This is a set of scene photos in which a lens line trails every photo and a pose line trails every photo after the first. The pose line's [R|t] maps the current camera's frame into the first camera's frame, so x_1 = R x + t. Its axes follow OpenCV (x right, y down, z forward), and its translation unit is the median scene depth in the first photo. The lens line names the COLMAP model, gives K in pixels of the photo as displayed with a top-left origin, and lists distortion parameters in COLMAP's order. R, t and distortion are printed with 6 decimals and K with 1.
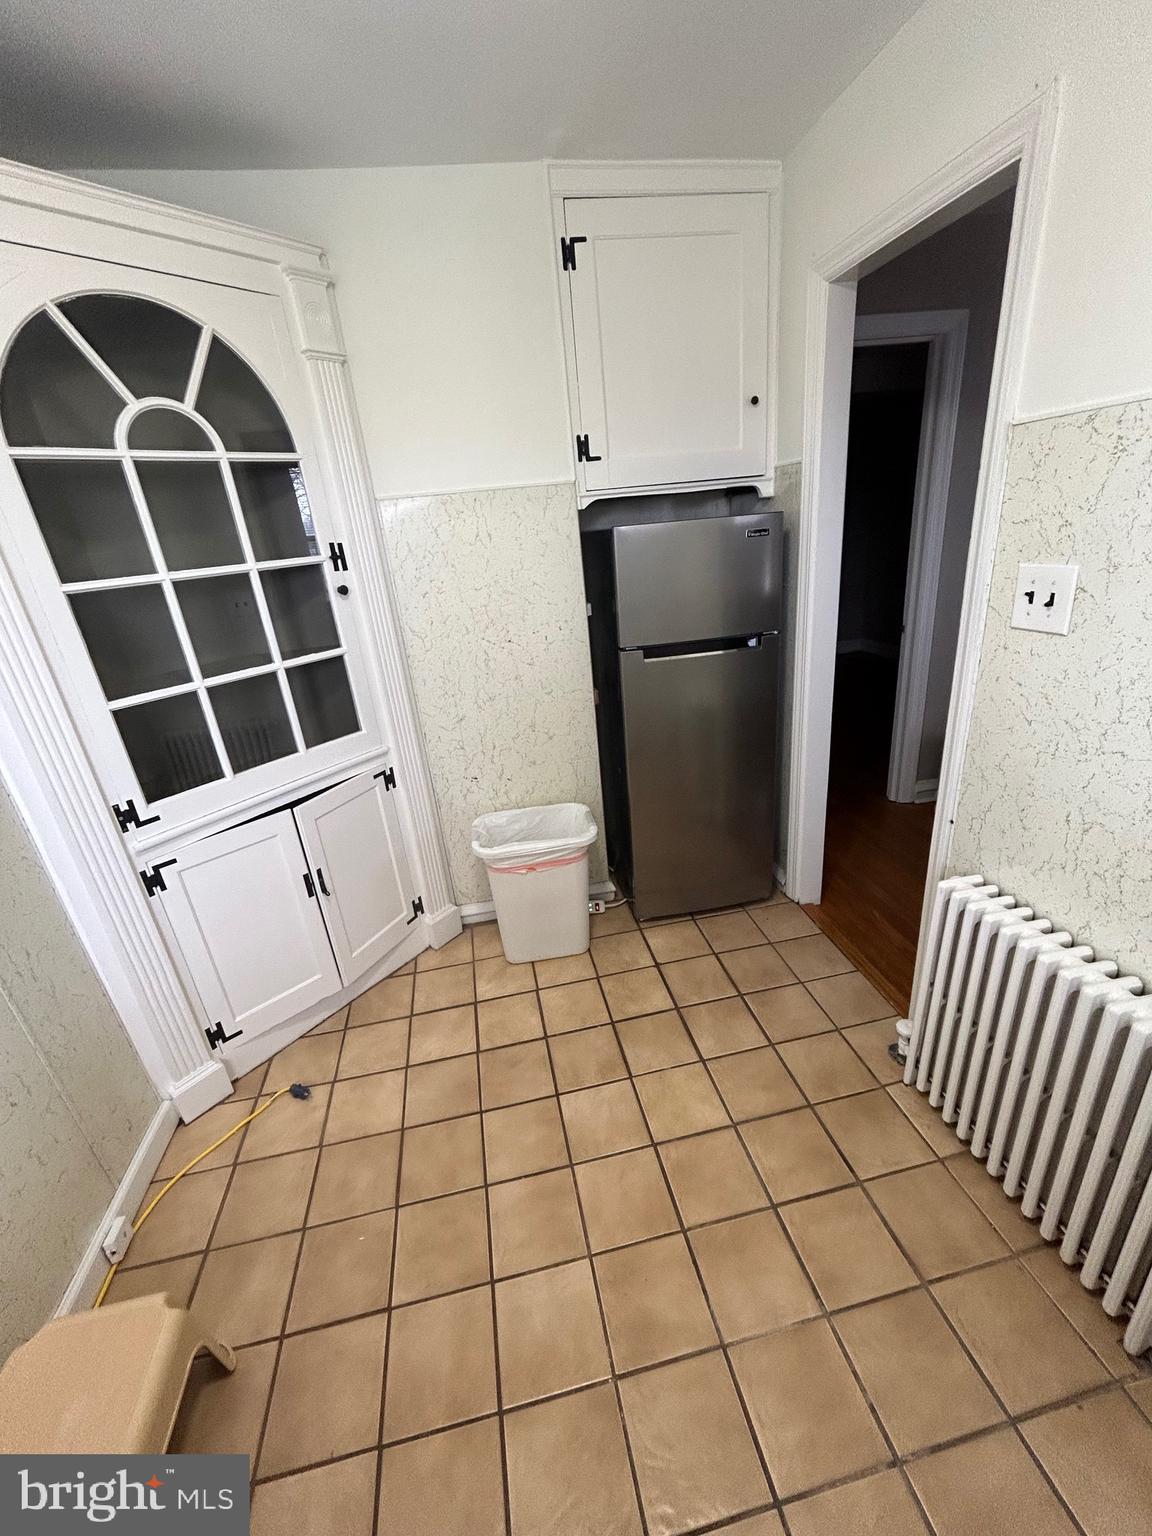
lens RADIAL K [[624.7, 0, 571.7], [0, 624.7, 773.2], [0, 0, 1]] dist [0.000075, 0.000087]
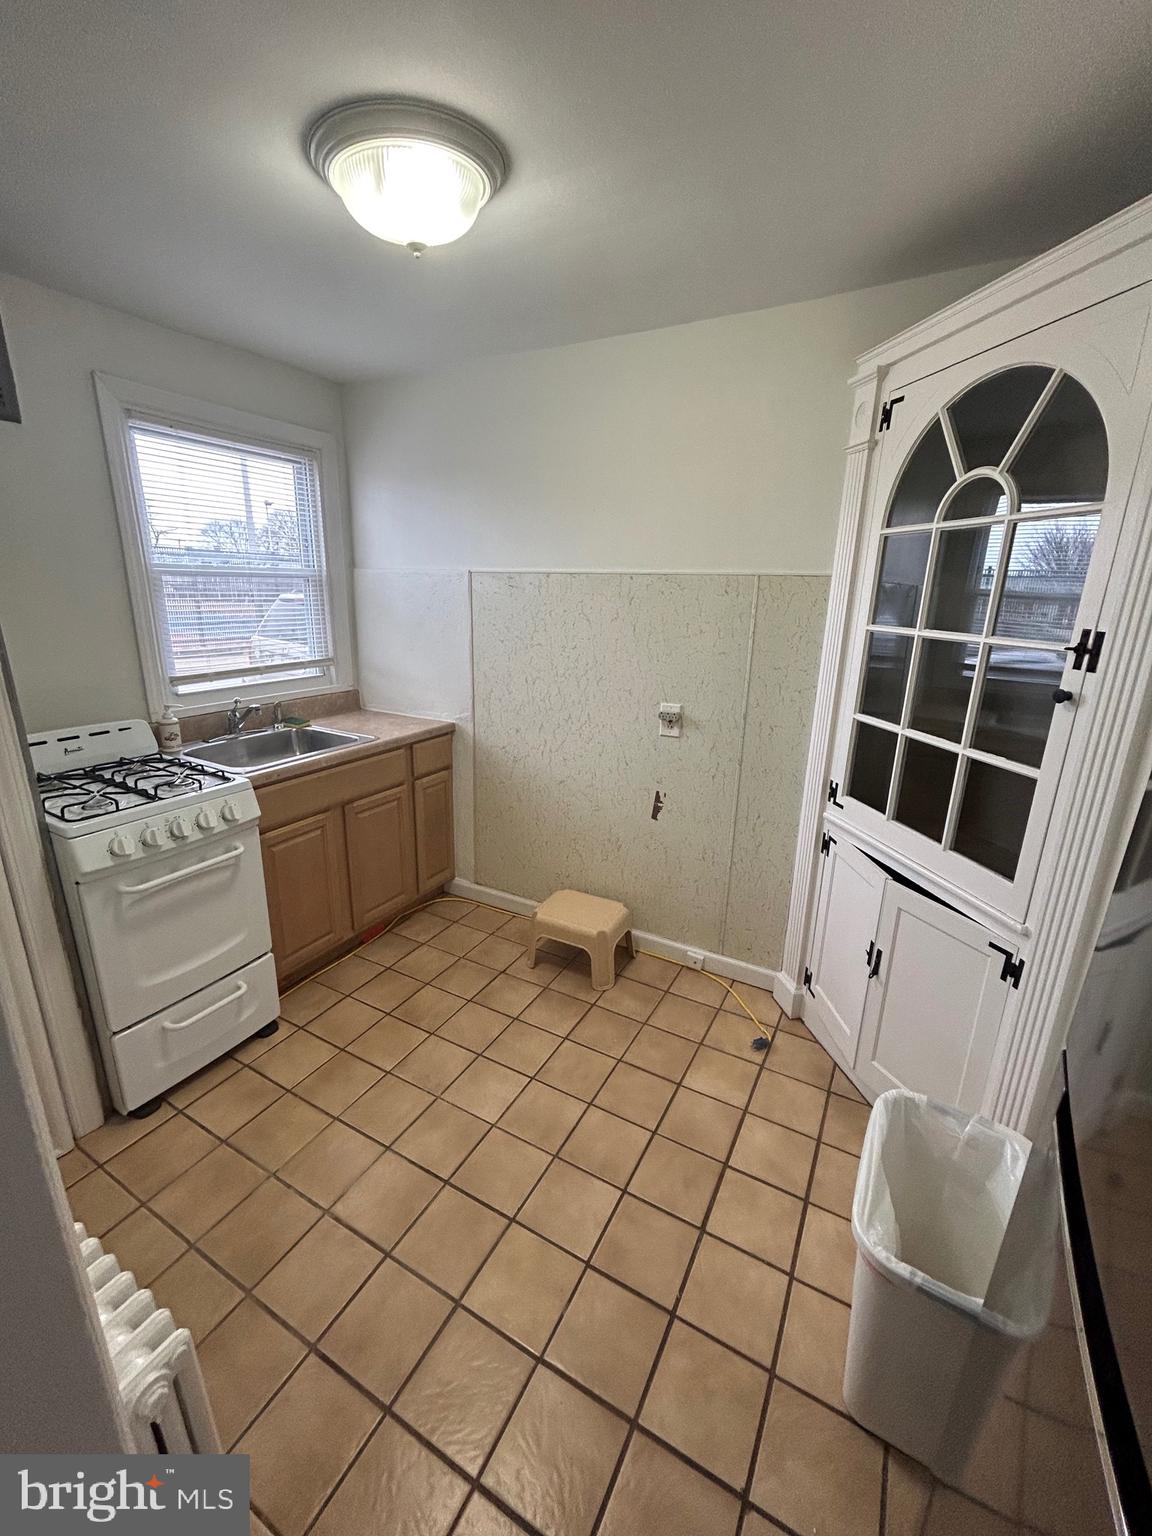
lens RADIAL K [[624.7, 0, 571.1], [0, 624.7, 765.6], [0, 0, 1]] dist [0.000075, 0.000087]
pose [[-0.640943, 0.292860, -0.709524, 0.541180], [-0.244757, 0.798128, 0.550532, -0.536499], [0.727520, 0.526521, -0.439875, 1.069885]]
